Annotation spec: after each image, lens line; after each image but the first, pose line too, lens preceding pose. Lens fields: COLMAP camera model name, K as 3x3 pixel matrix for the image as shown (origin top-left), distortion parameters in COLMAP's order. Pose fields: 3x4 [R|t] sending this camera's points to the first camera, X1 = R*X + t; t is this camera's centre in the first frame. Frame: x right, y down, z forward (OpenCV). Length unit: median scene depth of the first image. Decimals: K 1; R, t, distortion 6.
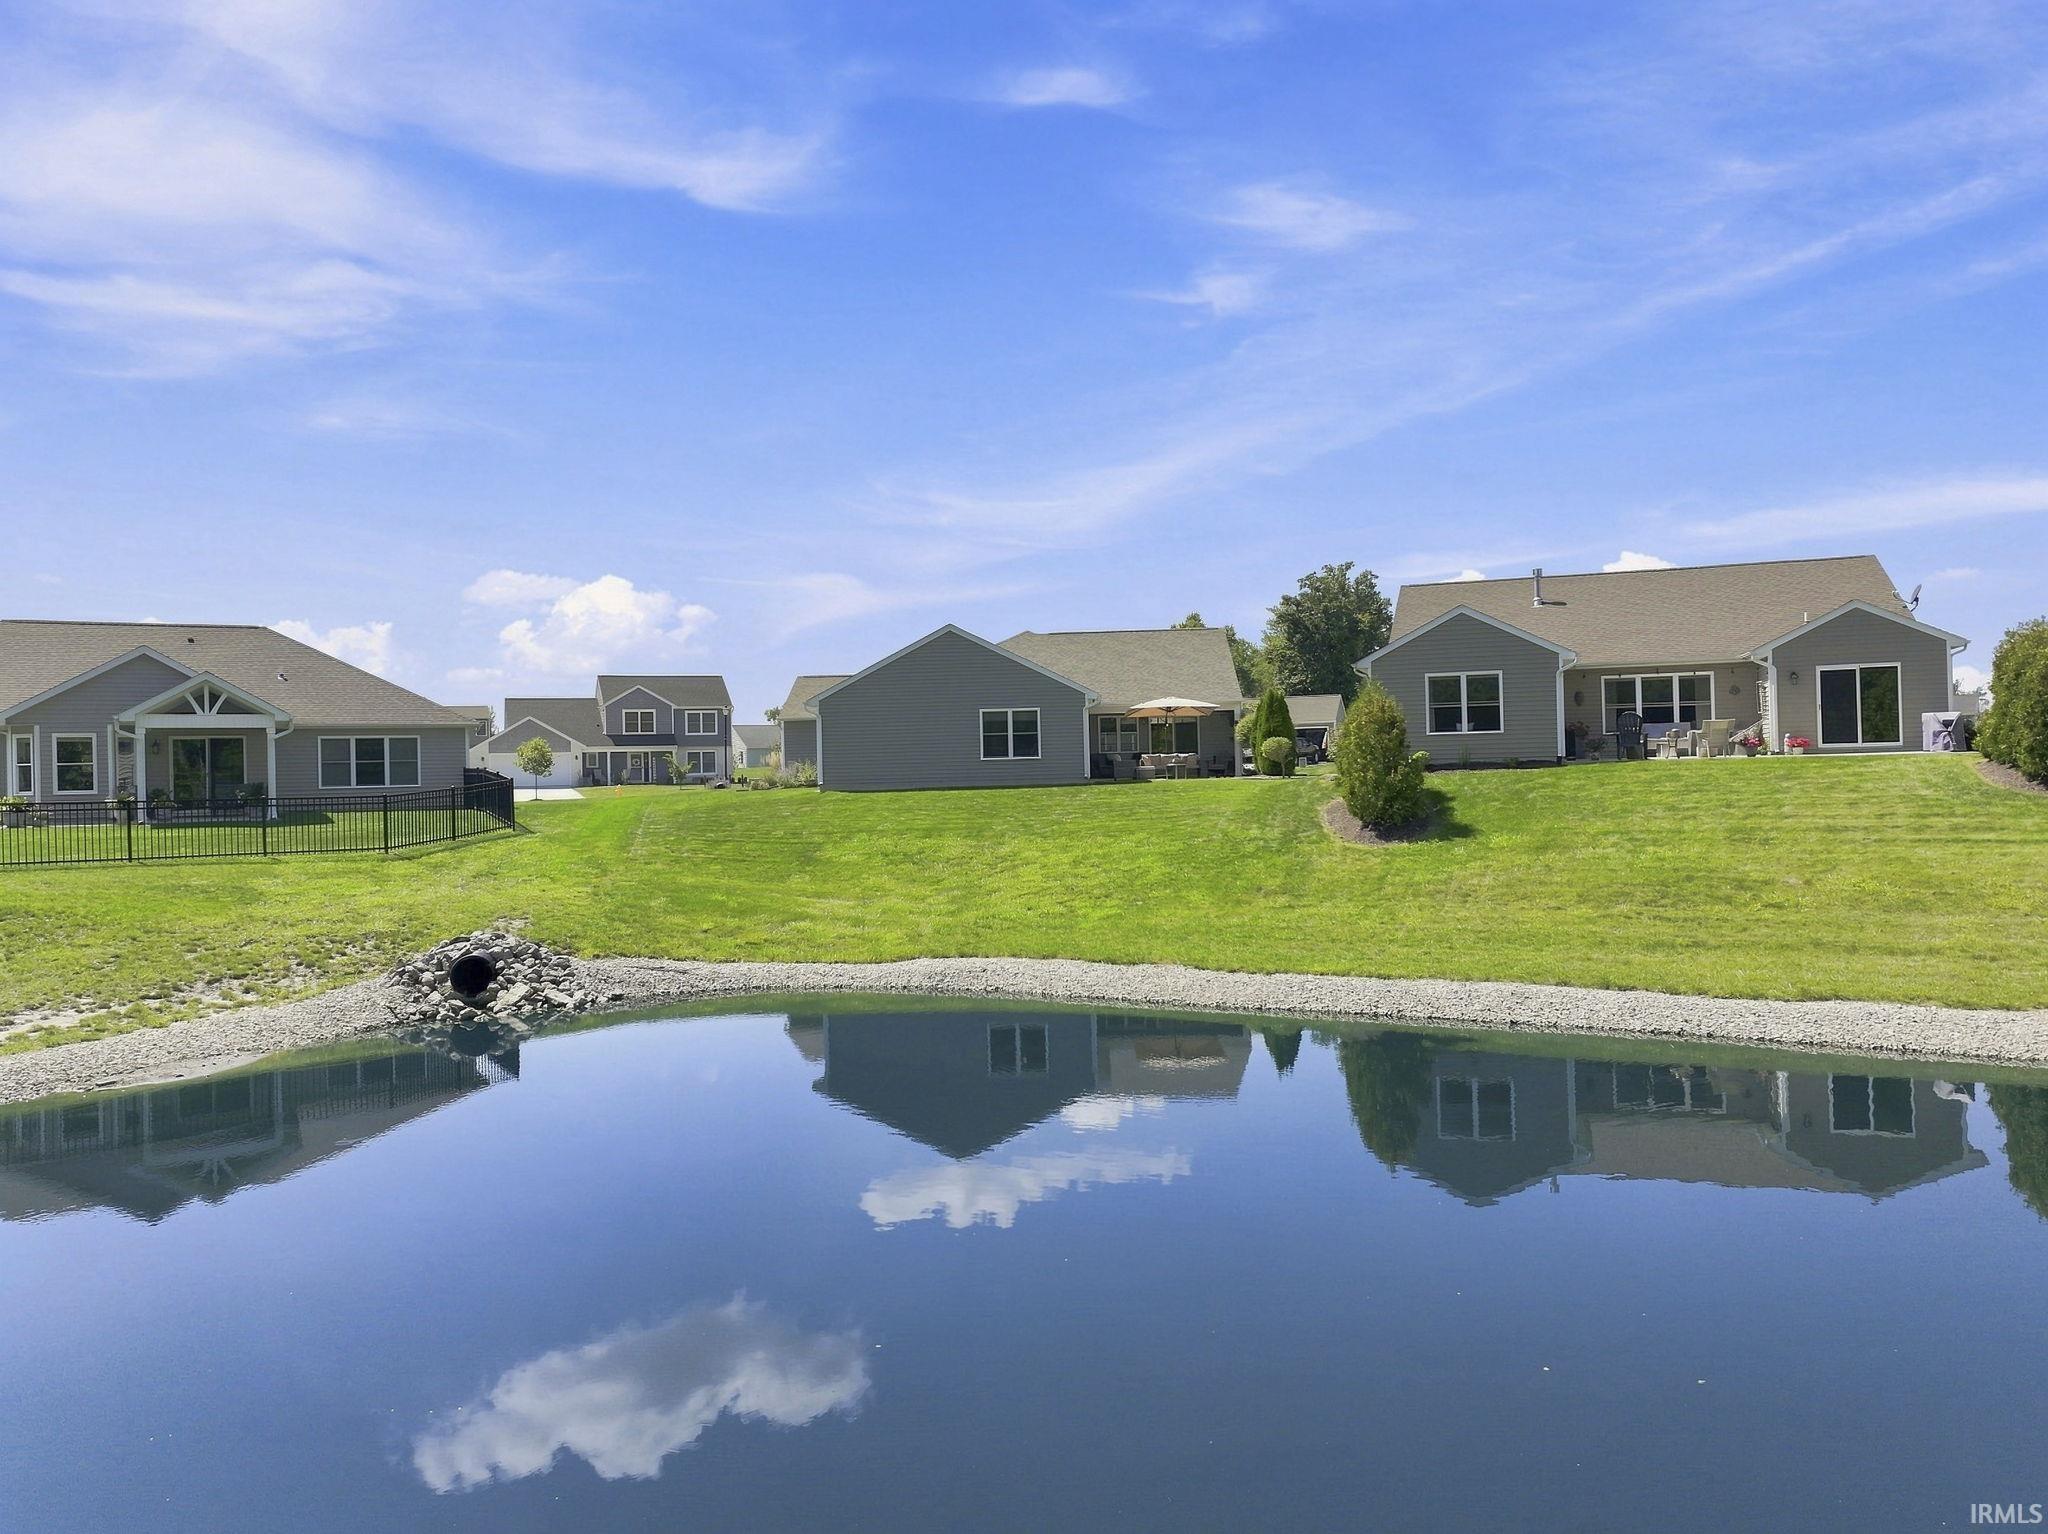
lens RADIAL K [[1442.3, 0, 1029.0], [0, 1442.3, 764.8], [0, 0, 1]] dist [0.006814, 0.003915]
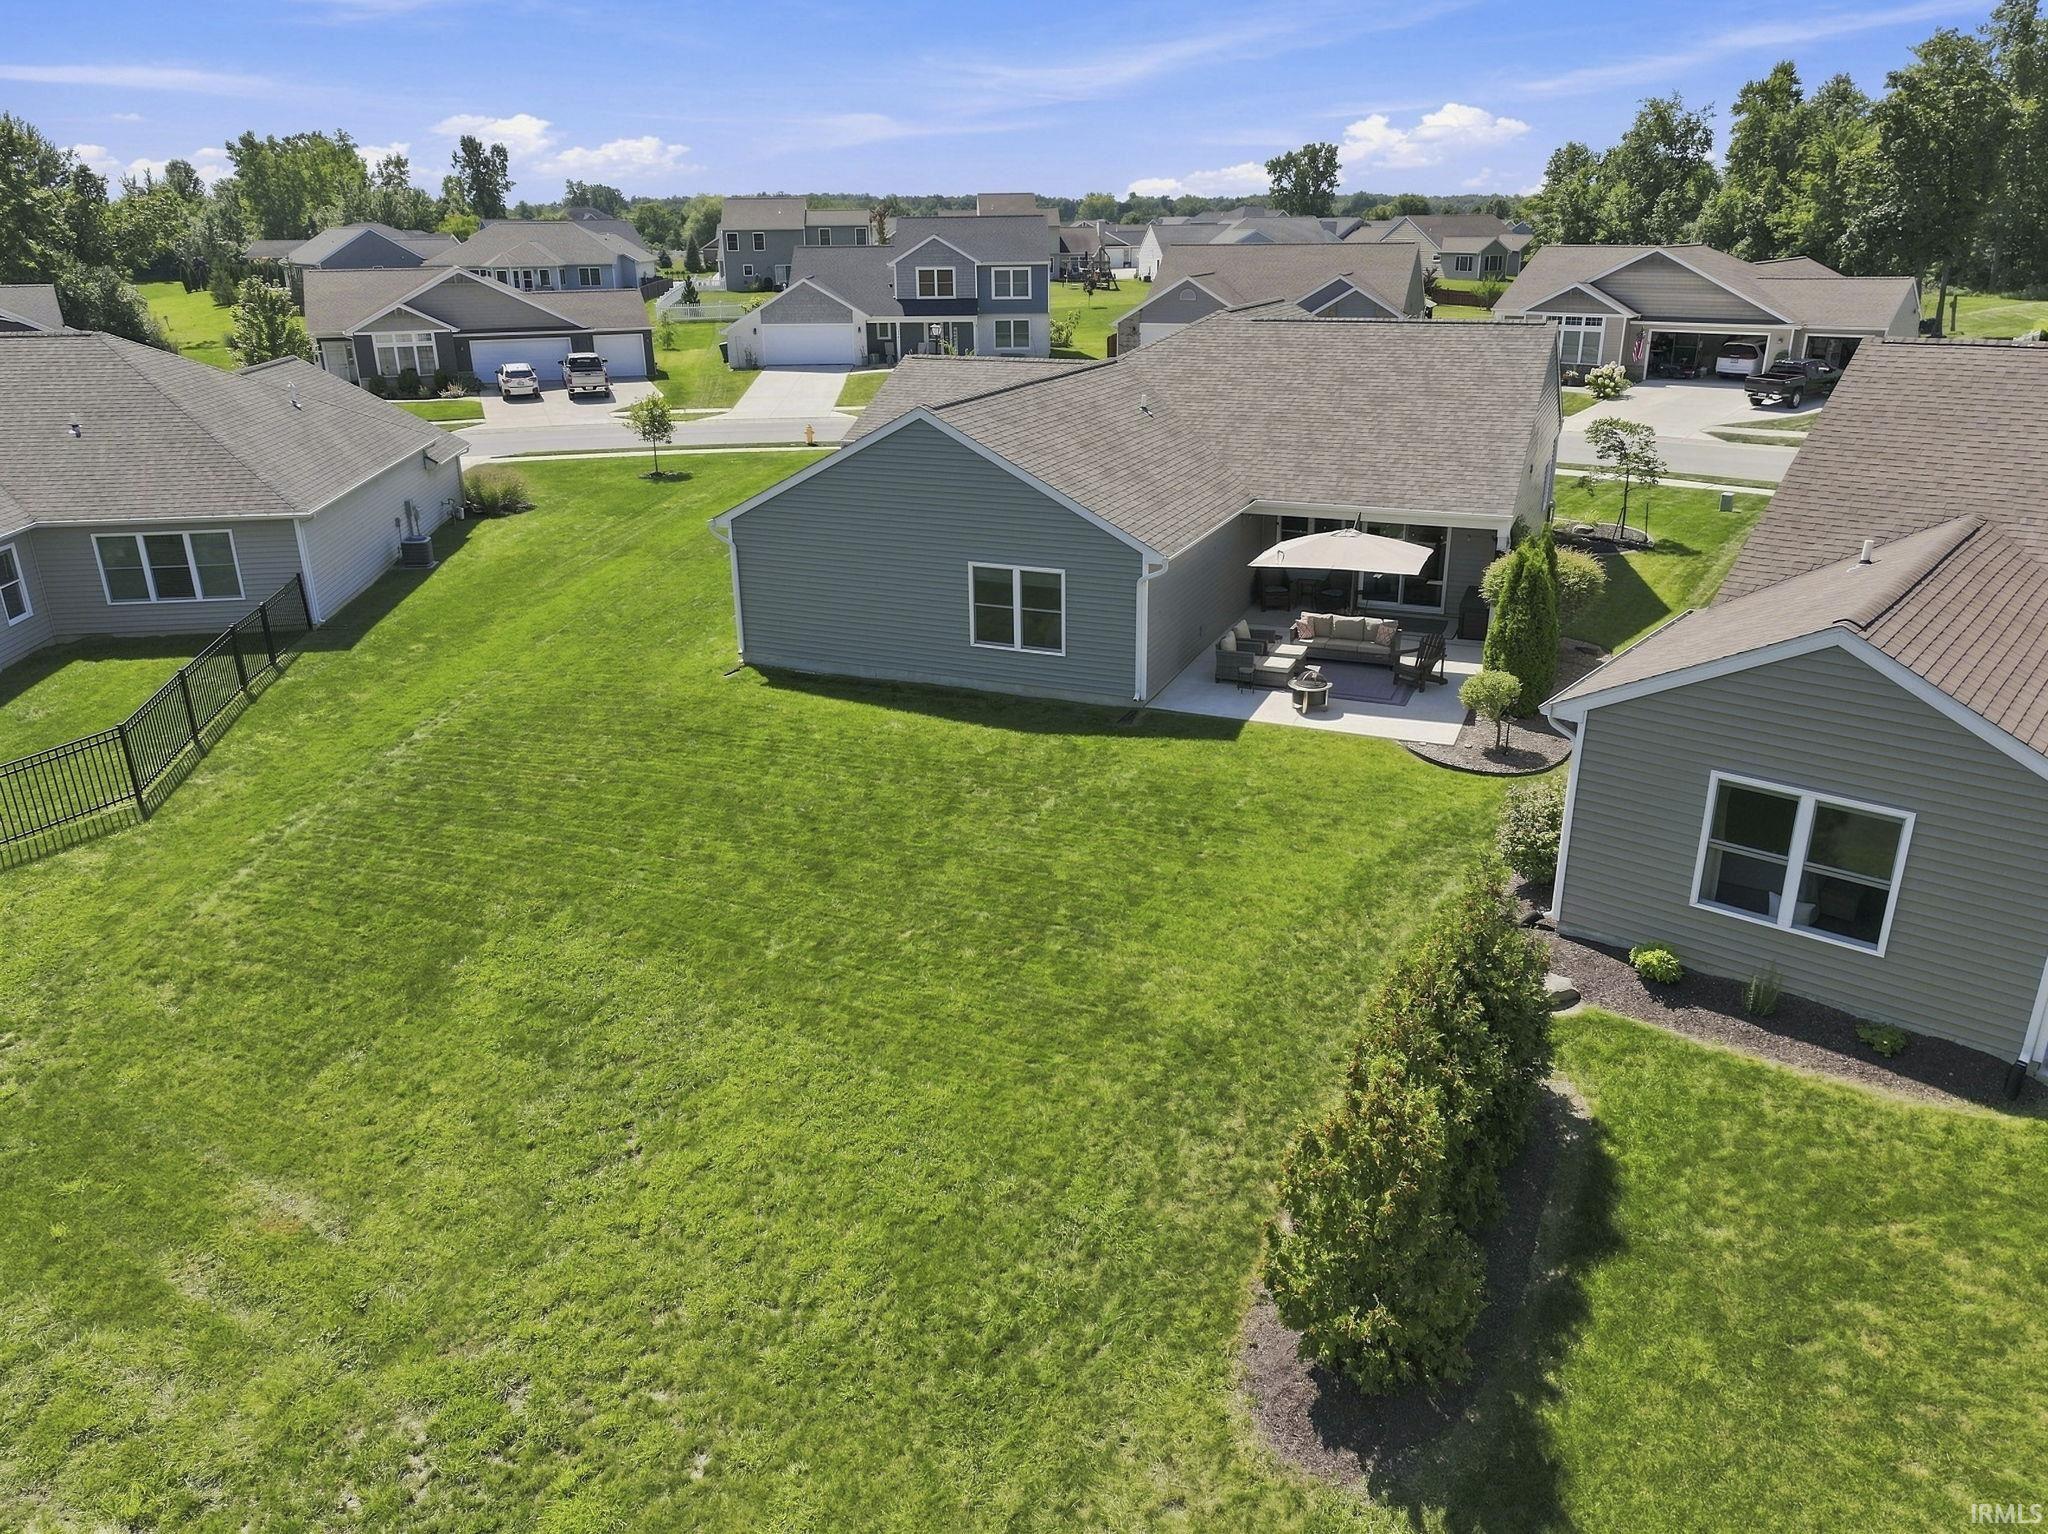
lens RADIAL K [[1442.3, 0, 1029.0], [0, 1442.3, 764.8], [0, 0, 1]] dist [0.006814, 0.003915]
pose [[0.934667, 0.139328, -0.327087, 0.188537], [-0.008974, 0.928964, 0.370061, -0.176146], [0.355412, -0.342948, 0.869522, 0.478898]]
